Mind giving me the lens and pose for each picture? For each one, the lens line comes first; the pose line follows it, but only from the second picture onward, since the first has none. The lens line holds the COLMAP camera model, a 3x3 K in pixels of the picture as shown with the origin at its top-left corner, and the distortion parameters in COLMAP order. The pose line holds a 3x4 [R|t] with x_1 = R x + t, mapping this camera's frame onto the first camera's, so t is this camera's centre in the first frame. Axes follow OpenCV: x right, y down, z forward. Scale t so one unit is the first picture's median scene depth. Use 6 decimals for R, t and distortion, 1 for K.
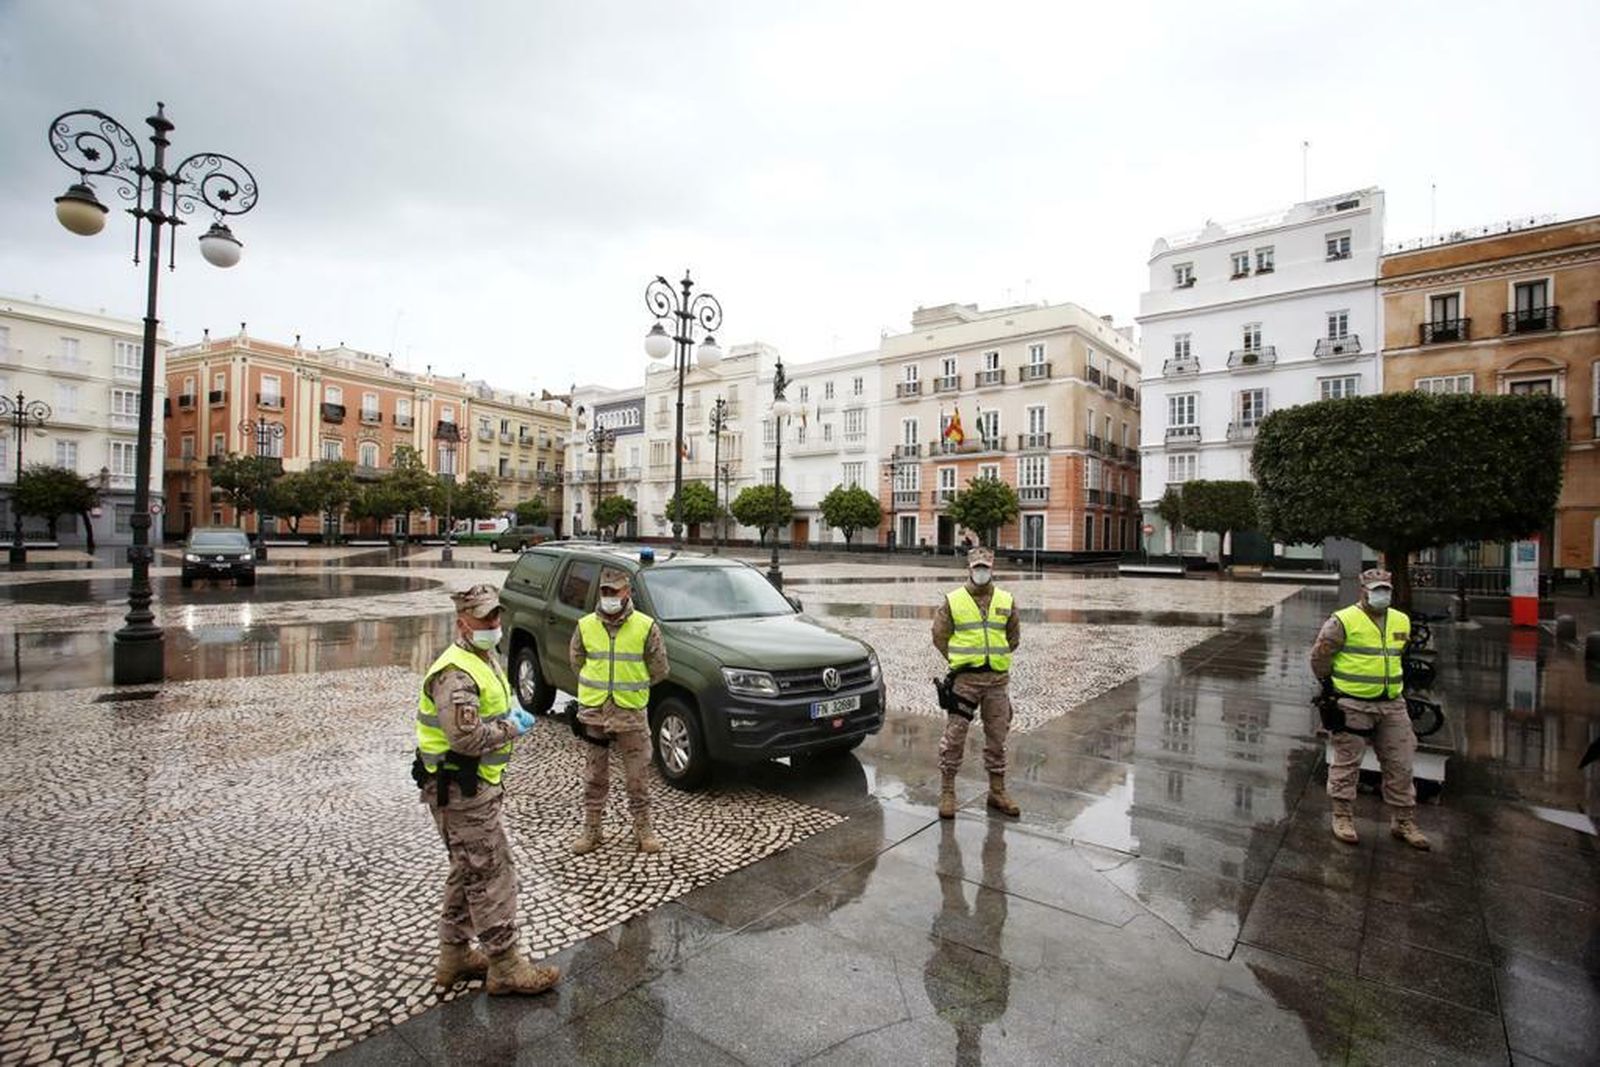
lens RADIAL K [[769.9, 0, 790.5], [0, 769.9, 527.4], [0, 0, 1]] dist [-0.059609, 0.021500]
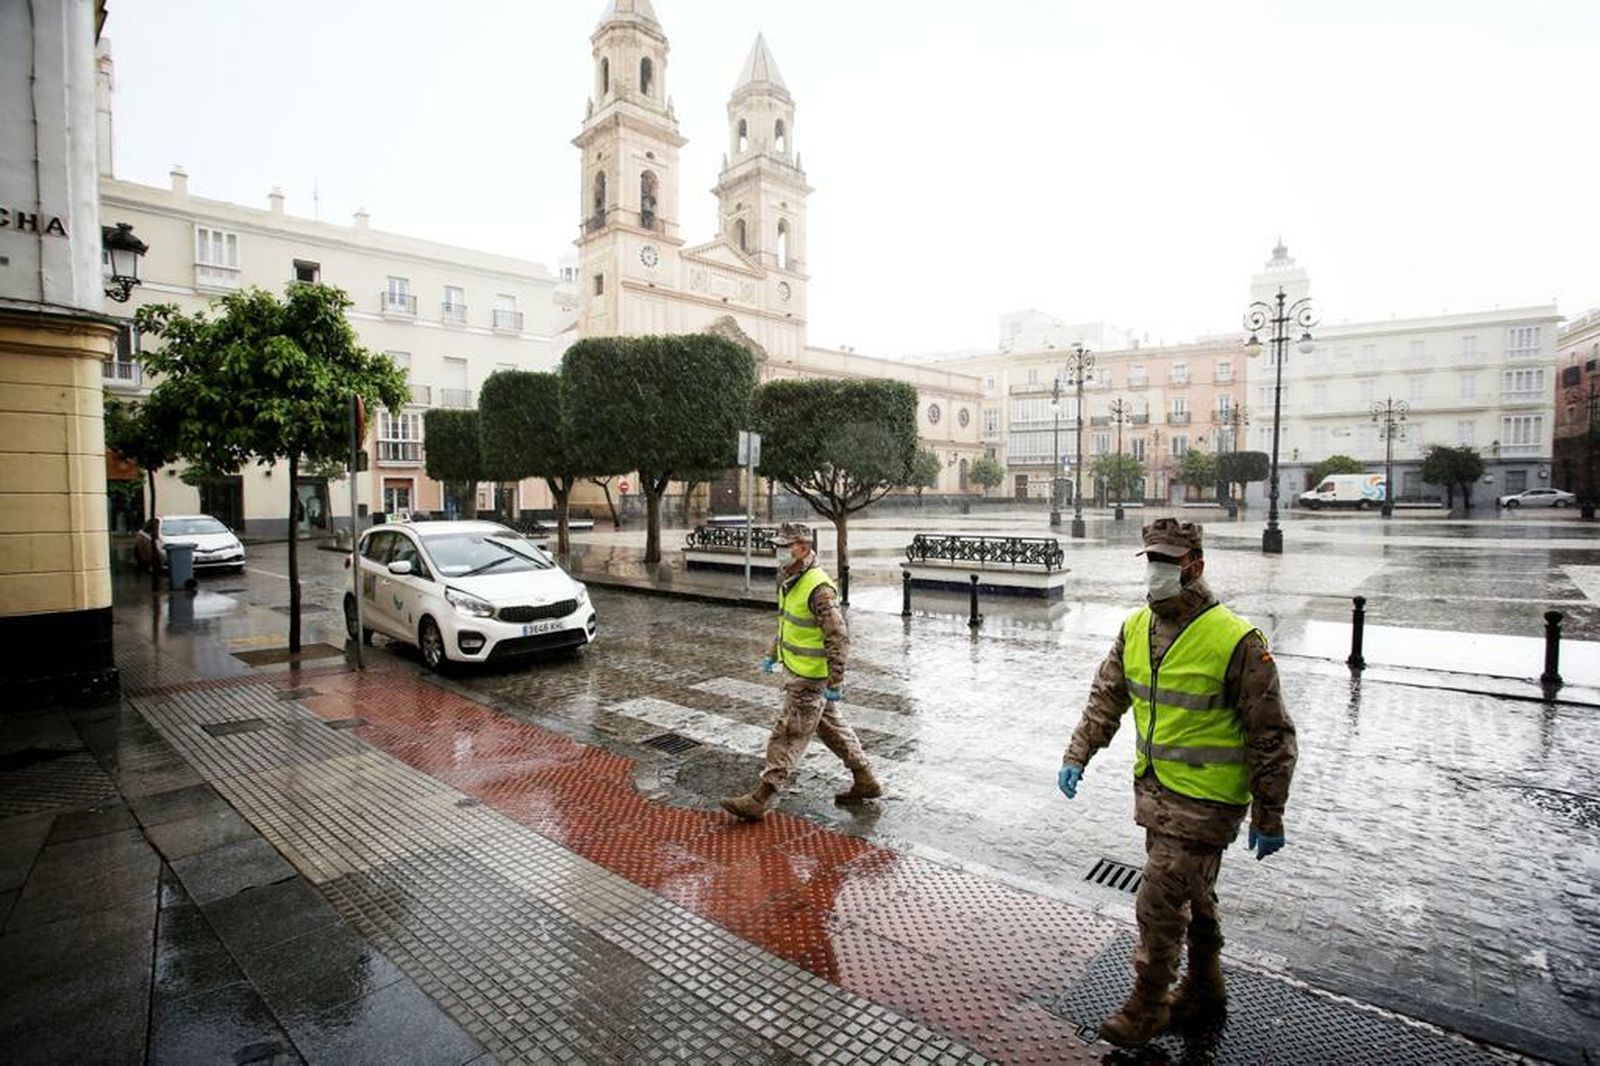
lens RADIAL K [[806.4, 0, 803.1], [0, 806.4, 531.7], [0, 0, 1]] dist [-0.050870, 0.029243]
pose [[-0.001460, 0.028740, -0.999586, 0.747387], [0.011875, 0.999517, 0.028721, 0.036266], [0.999928, -0.011828, -0.001800, -0.222041]]
